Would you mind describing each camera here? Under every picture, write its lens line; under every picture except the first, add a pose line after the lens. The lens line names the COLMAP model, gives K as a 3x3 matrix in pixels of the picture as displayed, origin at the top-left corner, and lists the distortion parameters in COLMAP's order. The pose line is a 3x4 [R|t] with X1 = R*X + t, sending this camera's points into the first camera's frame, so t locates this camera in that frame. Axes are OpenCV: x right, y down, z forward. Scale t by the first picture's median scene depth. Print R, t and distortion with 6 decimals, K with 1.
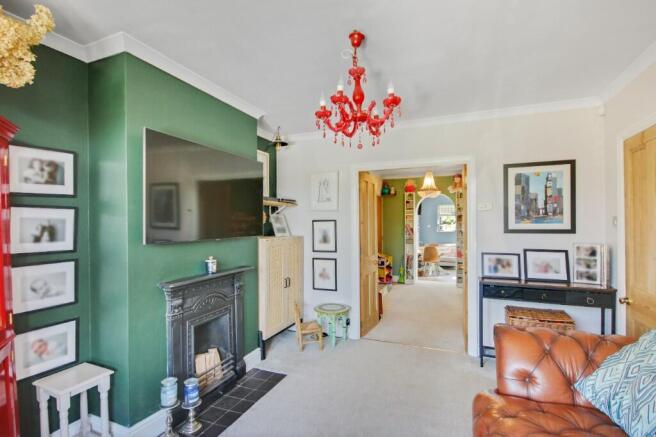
lens RADIAL K [[308.8, 0, 326.8], [0, 308.8, 222.7], [0, 0, 1]] dist [0.004555, -0.002898]
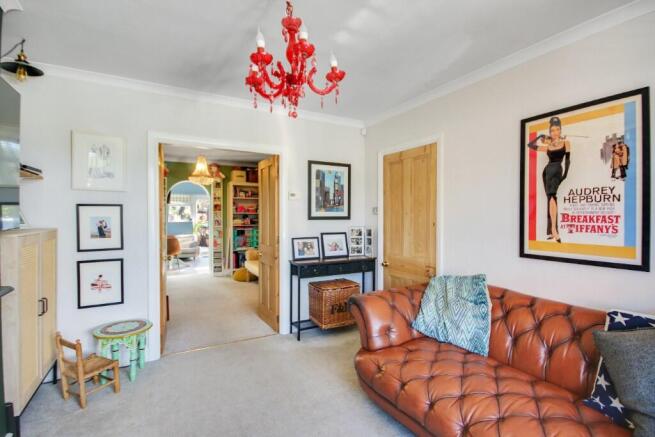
lens RADIAL K [[308.3, 0, 326.7], [0, 308.3, 216.0], [0, 0, 1]] dist [0.004555, -0.002898]
pose [[0.632299, 0.001227, 0.774724, -0.282771], [-0.007436, 0.999962, 0.004484, 0.014018], [-0.774689, -0.008596, 0.632284, 0.224279]]
